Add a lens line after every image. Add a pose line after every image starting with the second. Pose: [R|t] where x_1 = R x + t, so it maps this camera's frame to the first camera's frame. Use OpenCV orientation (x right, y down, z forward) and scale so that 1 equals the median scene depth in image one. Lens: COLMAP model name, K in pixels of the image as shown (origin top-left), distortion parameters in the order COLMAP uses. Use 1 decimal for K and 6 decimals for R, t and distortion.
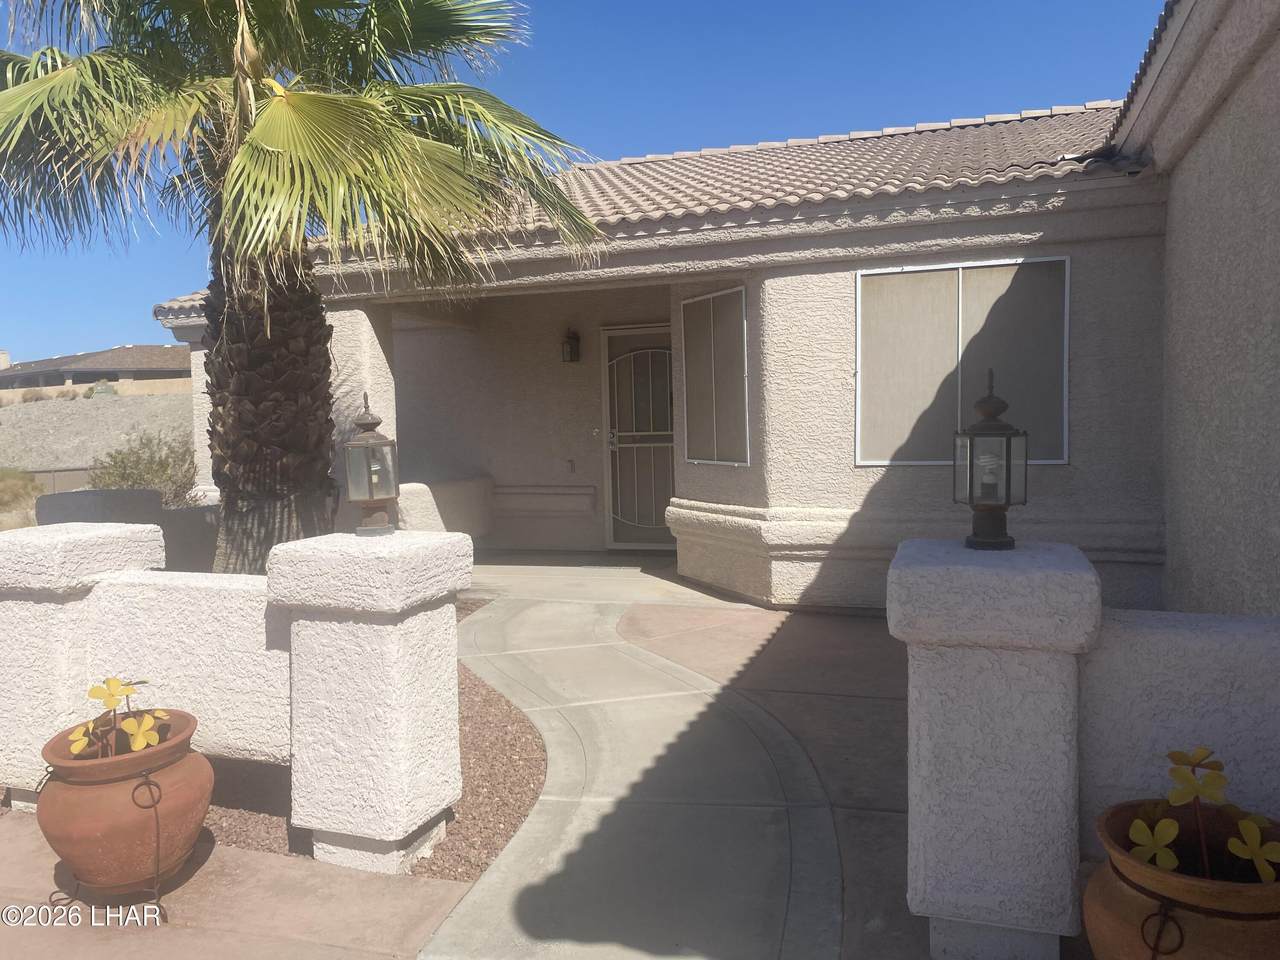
lens RADIAL K [[907.3, 0, 640.0], [0, 907.3, 480.0], [0, 0, 1]] dist [-0.006268, -0.002654]
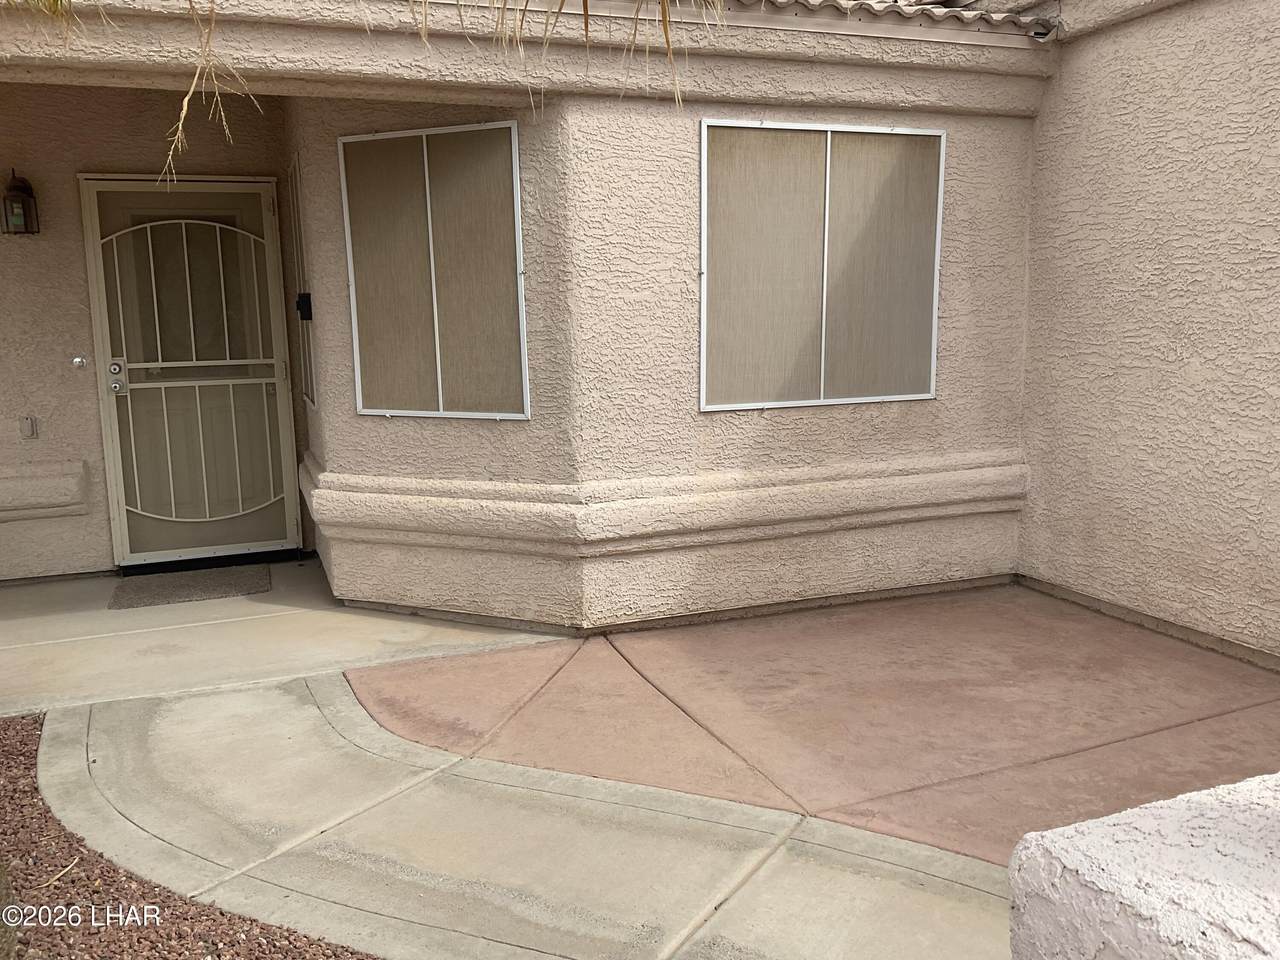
lens RADIAL K [[1020.3, 0, 640.0], [0, 1020.3, 480.0], [0, 0, 1]] dist [0.042897, -0.006066]
pose [[0.774871, -0.089924, 0.625690, -0.282463], [0.042372, 0.994992, 0.090526, -0.036240], [-0.630697, -0.043634, 0.774801, 0.425107]]
